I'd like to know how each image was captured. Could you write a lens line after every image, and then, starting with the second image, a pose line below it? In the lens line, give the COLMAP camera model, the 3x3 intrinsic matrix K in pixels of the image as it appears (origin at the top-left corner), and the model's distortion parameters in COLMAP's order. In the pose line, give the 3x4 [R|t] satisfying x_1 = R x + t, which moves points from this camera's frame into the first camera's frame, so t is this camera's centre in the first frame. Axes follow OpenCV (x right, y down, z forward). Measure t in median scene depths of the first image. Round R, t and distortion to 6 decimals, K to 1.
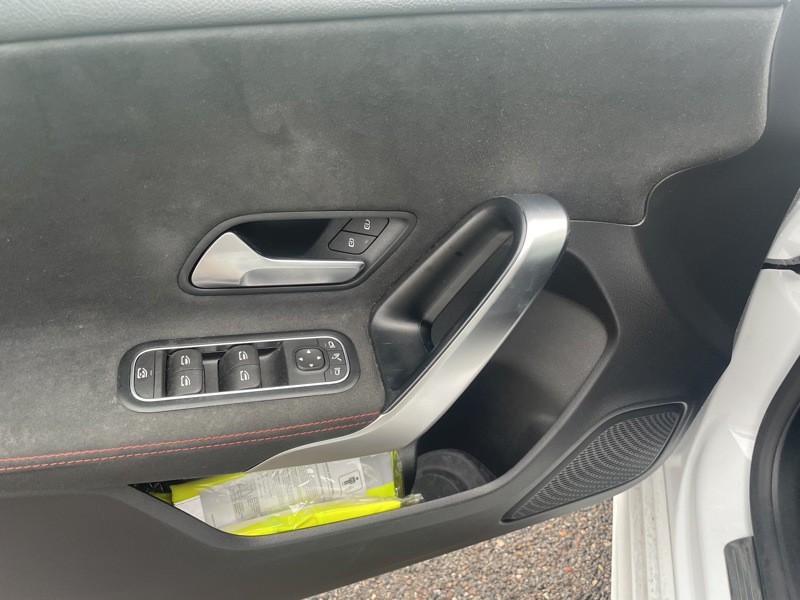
lens RADIAL K [[602.8, 0, 402.3], [0, 602.8, 298.5], [0, 0, 1]] dist [0.086116, -0.115413]
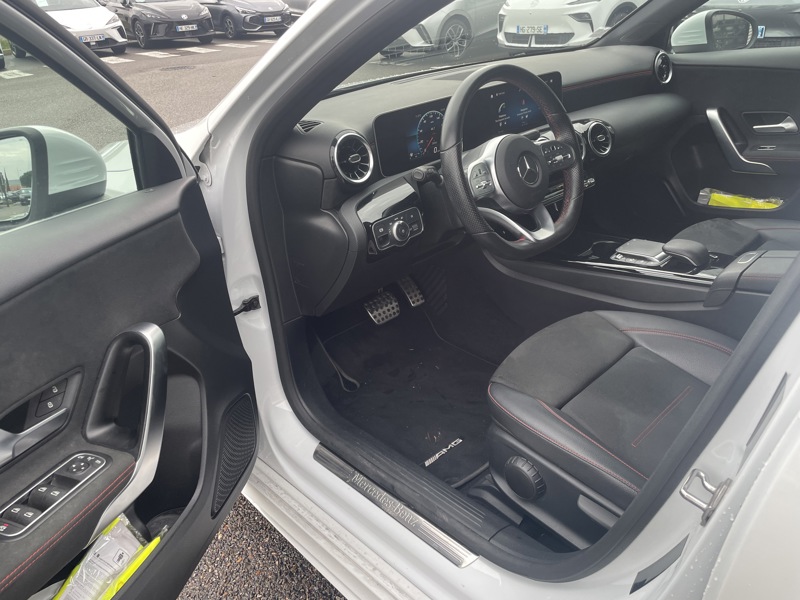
lens RADIAL K [[602.8, 0, 398.4], [0, 602.8, 299.6], [0, 0, 1]] dist [0.086116, -0.115413]
pose [[0.520525, -0.443077, 0.729888, -0.678906], [0.595982, 0.800676, 0.061020, 0.142168], [-0.611440, 0.403238, 0.680838, -0.838364]]
